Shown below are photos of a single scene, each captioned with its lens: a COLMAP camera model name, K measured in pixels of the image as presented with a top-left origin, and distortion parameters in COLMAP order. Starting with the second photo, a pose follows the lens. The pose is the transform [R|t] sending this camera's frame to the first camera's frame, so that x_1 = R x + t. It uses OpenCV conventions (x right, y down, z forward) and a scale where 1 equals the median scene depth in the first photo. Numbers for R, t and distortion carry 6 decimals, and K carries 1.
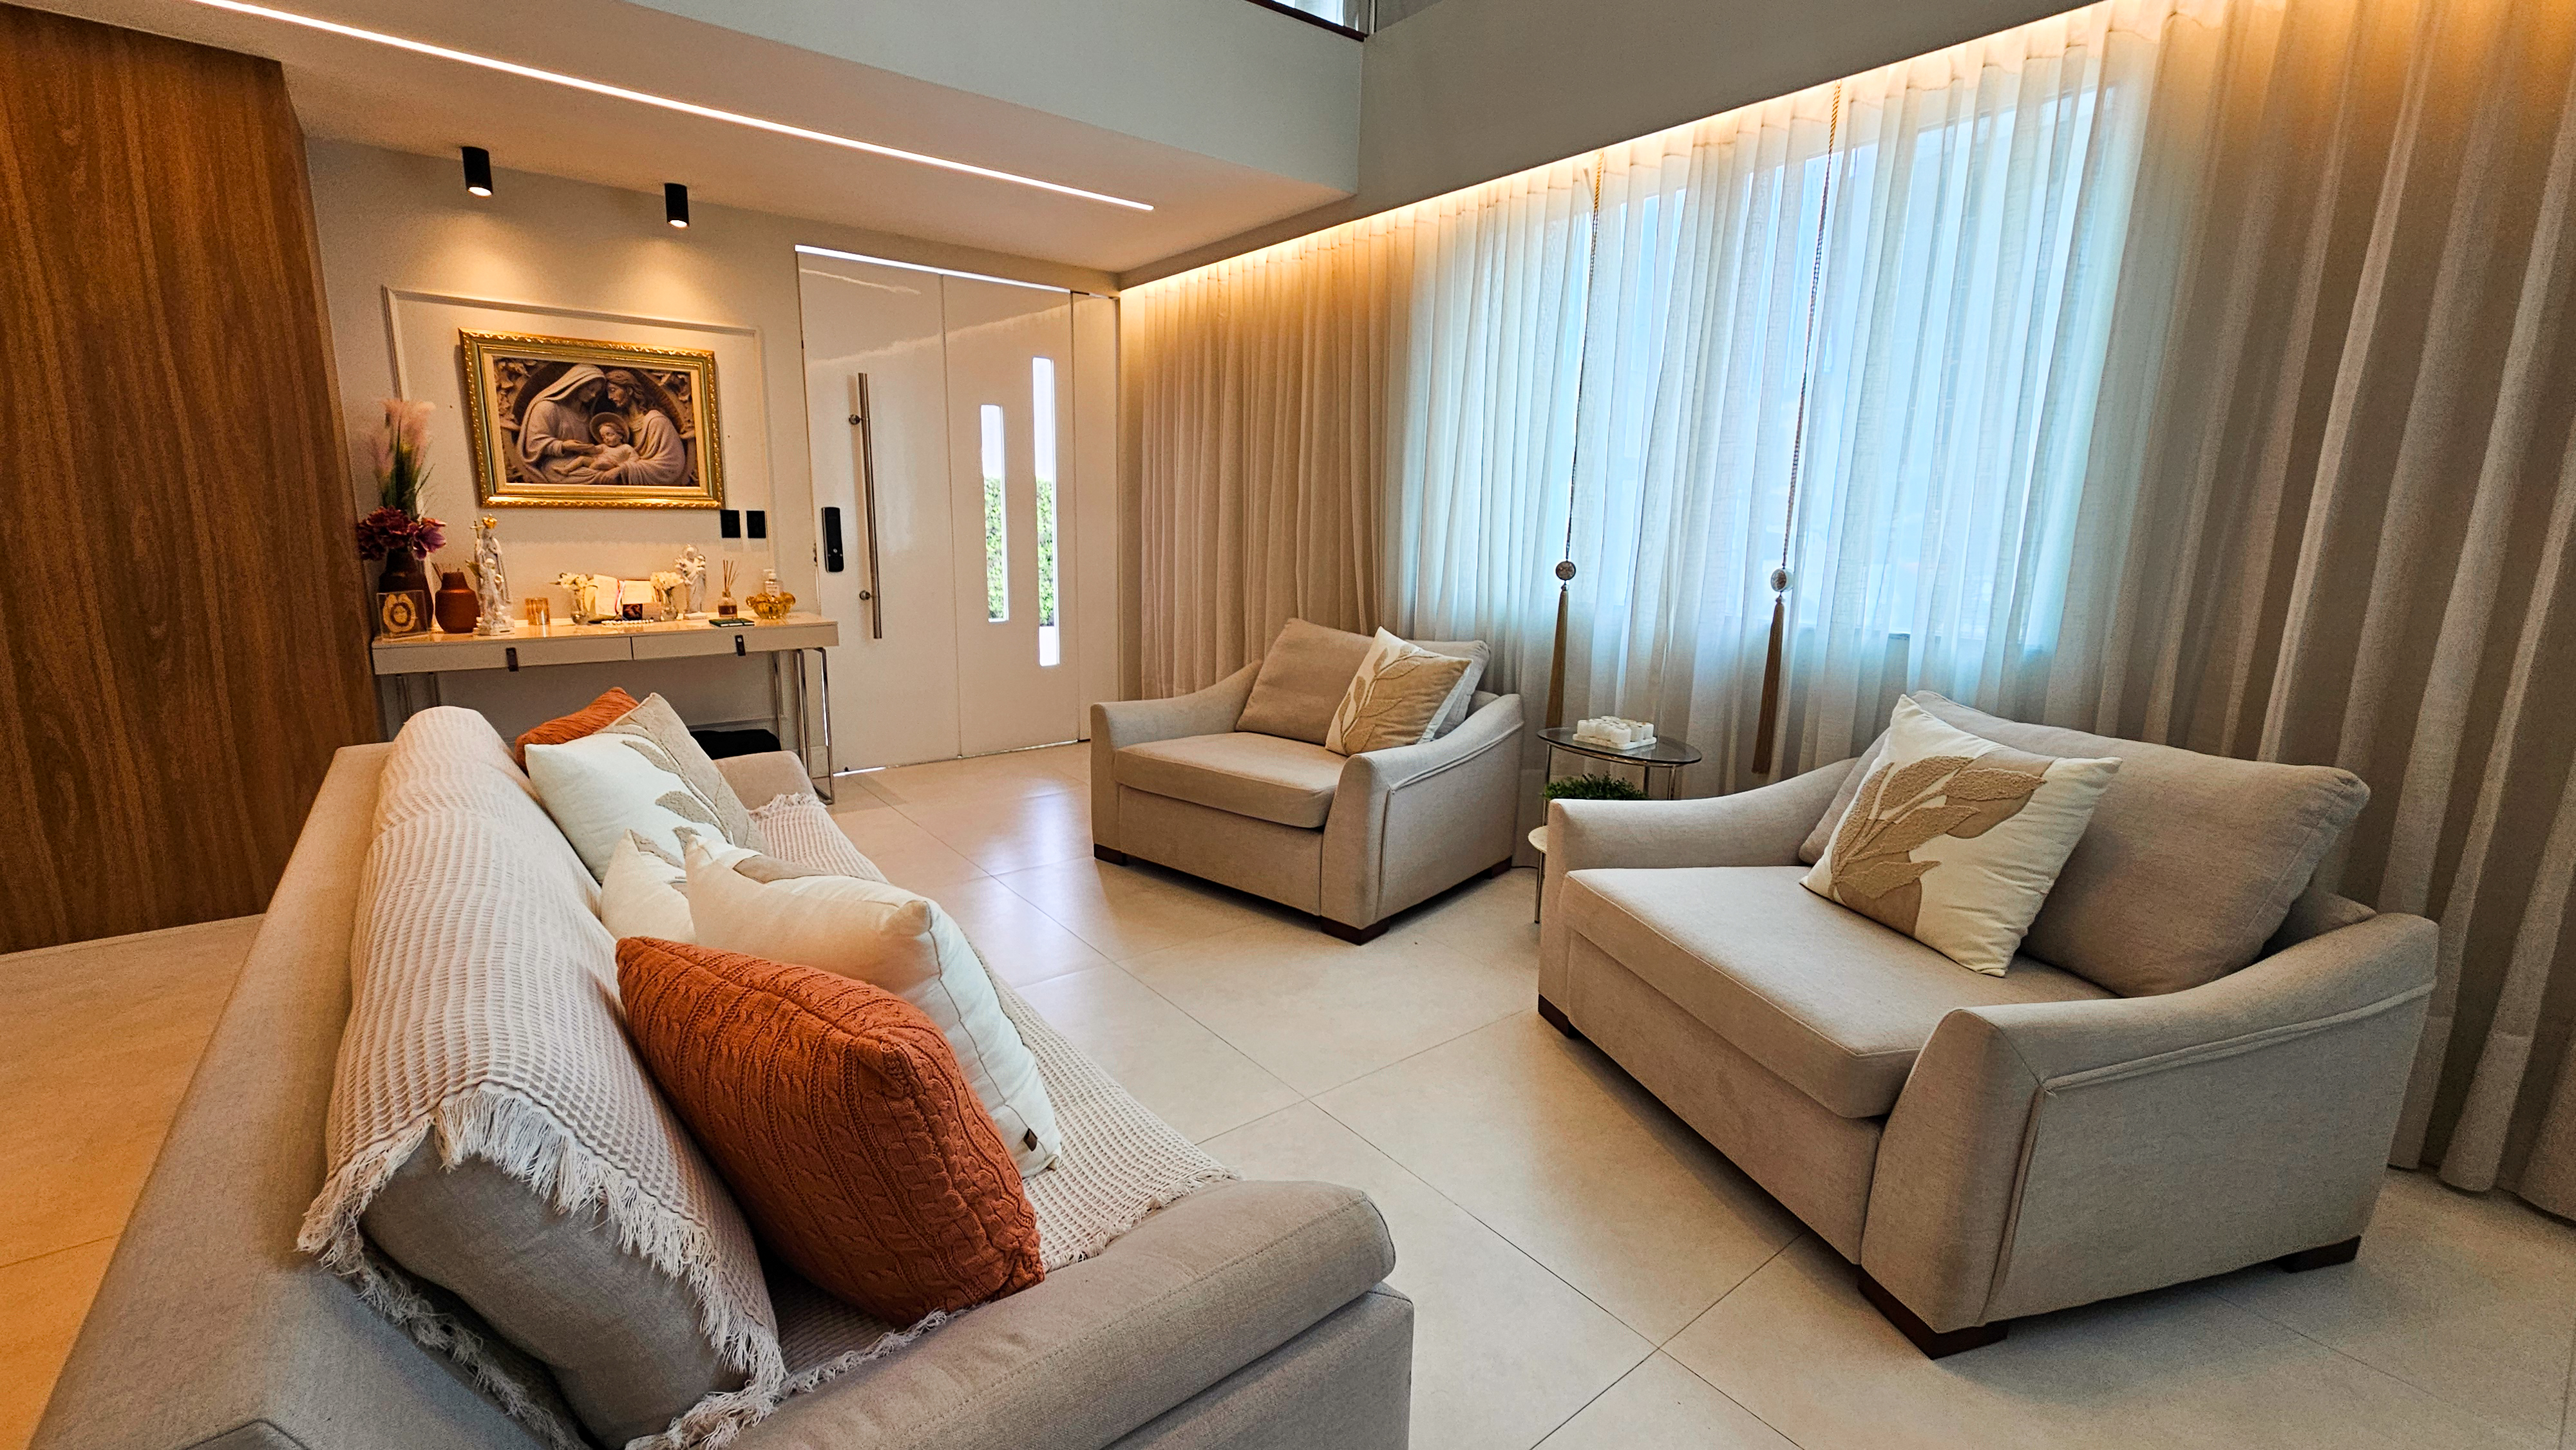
lens RADIAL K [[1059.7, 0, 1288.0], [0, 1059.7, 725.0], [0, 0, 1]] dist [0.012084, 0.000041]
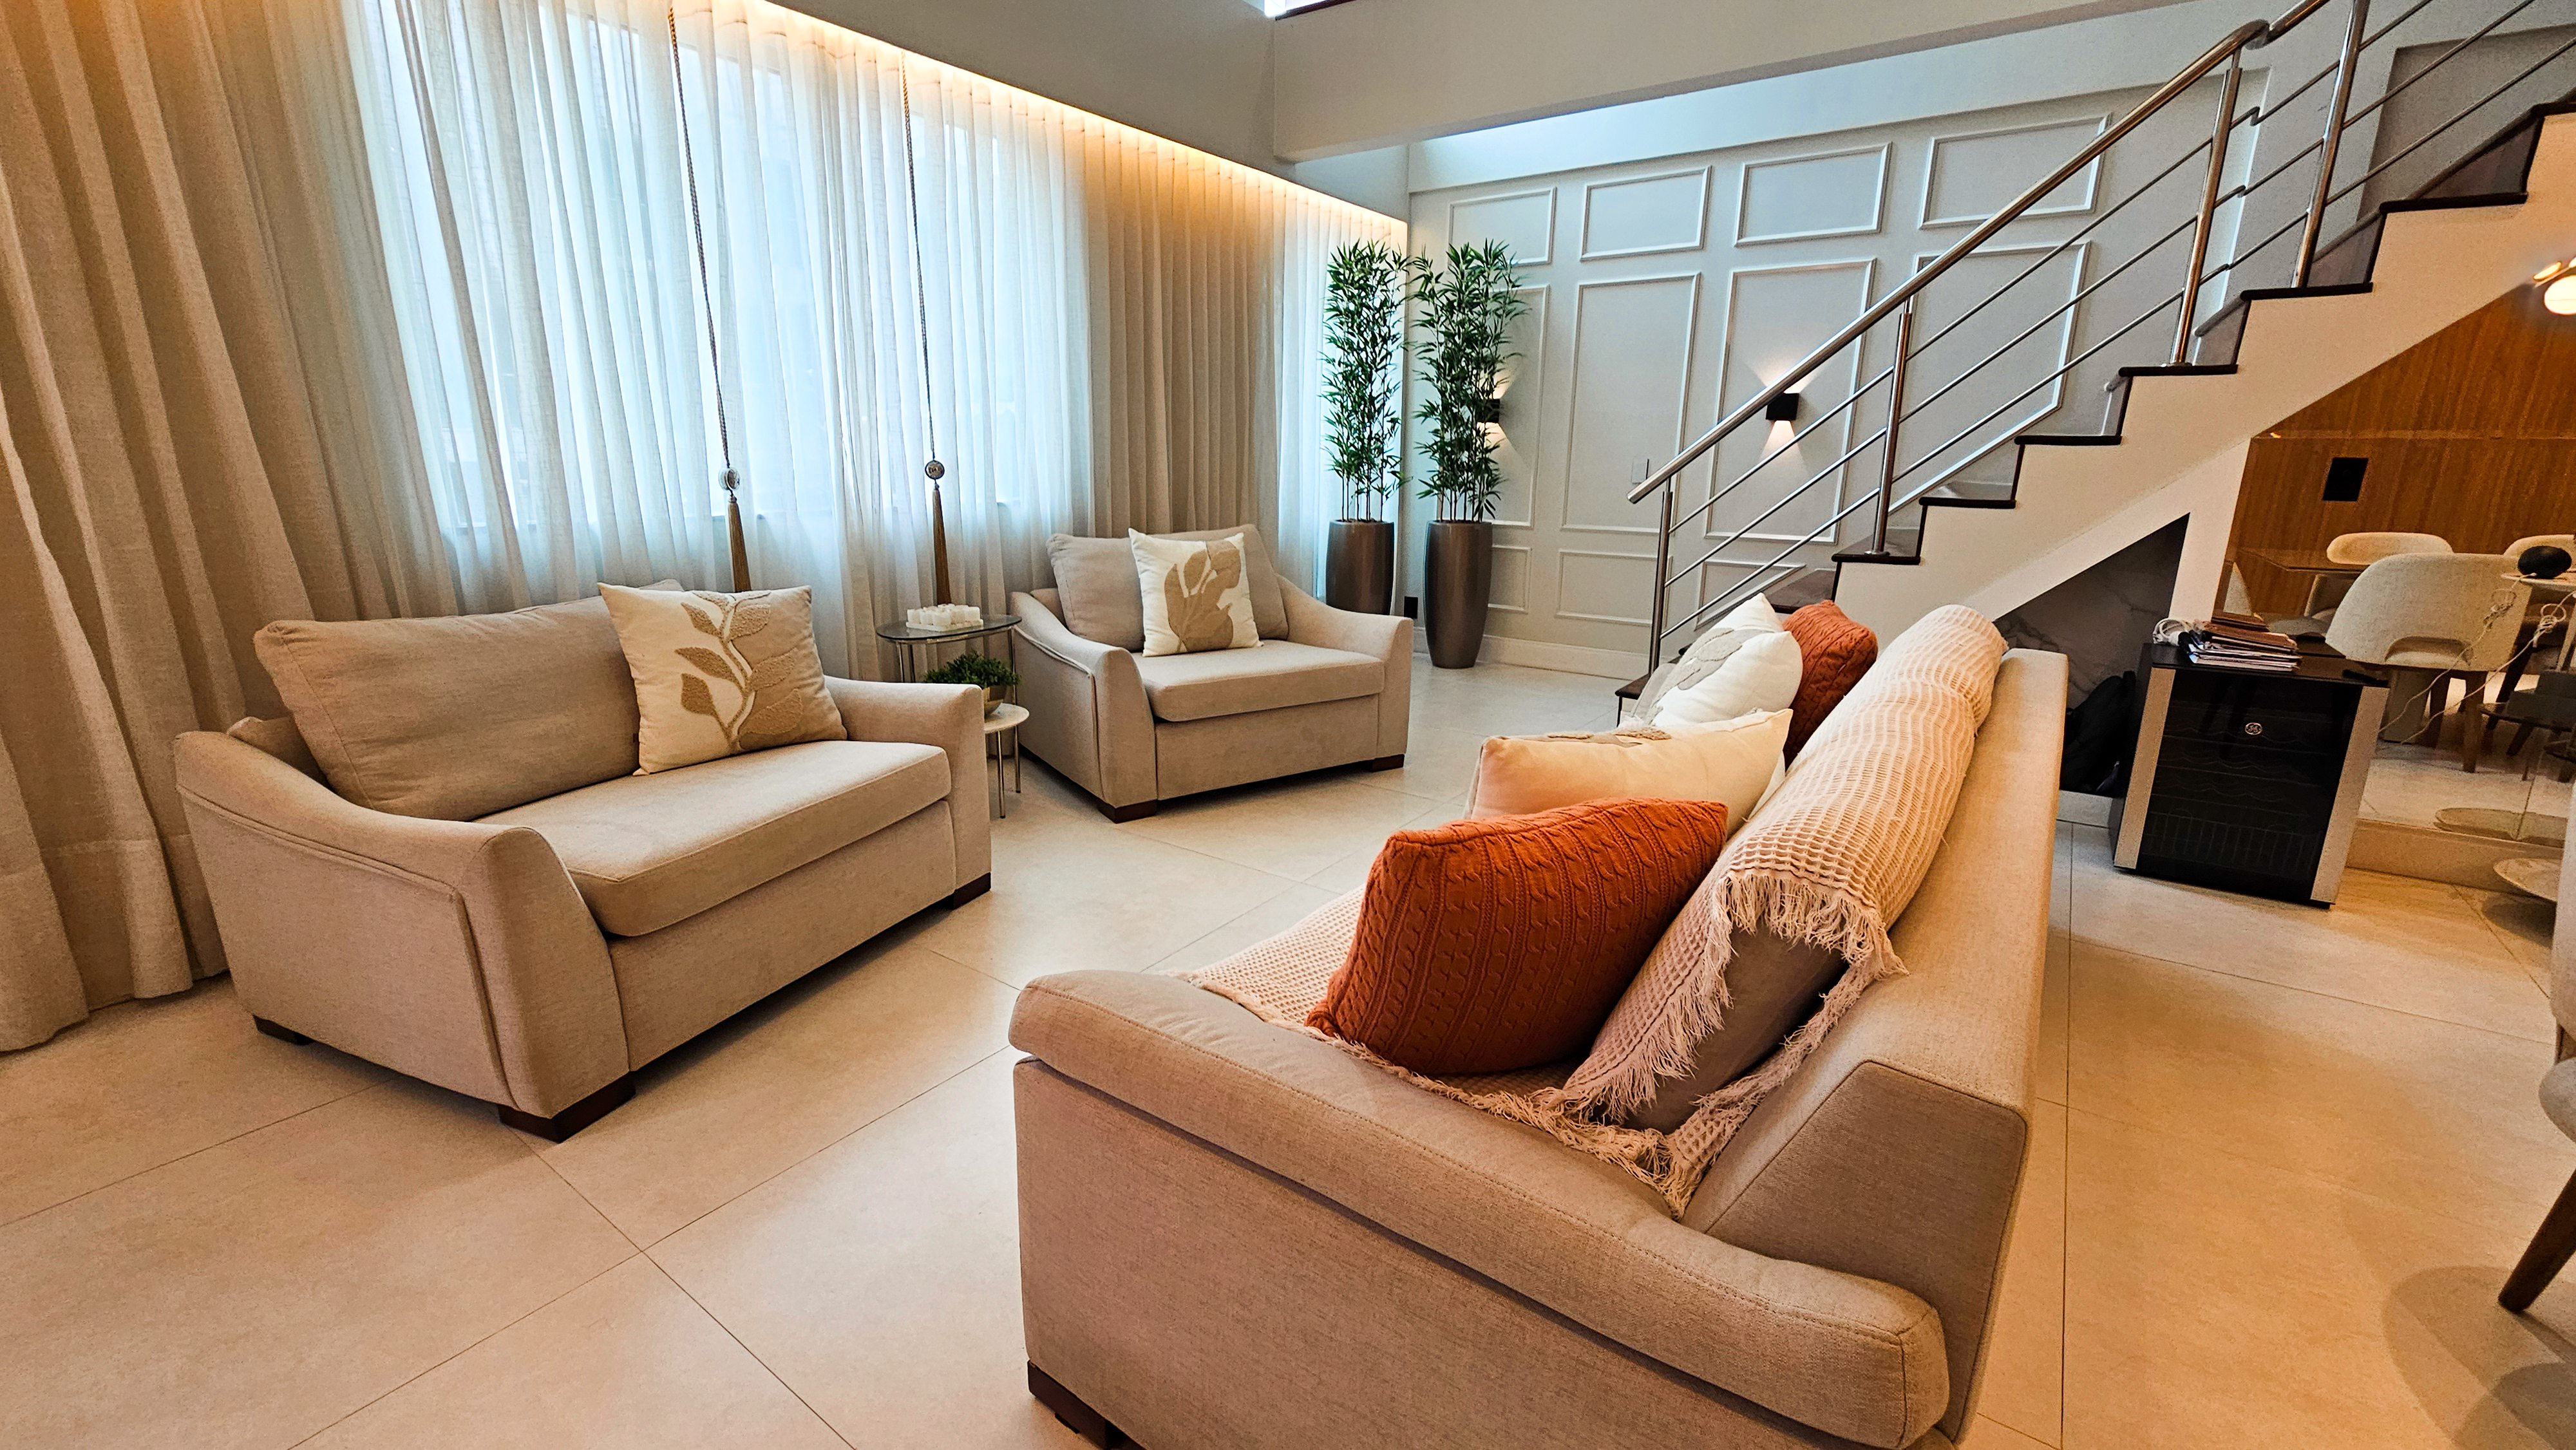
lens RADIAL K [[1059.7, 0, 1288.0], [0, 1059.7, 725.0], [0, 0, 1]] dist [0.012084, 0.000041]
pose [[-0.297420, -0.265994, 0.916945, -0.854599], [0.182869, 0.926754, 0.328155, -0.191984], [-0.937070, 0.265280, -0.226993, 0.978858]]
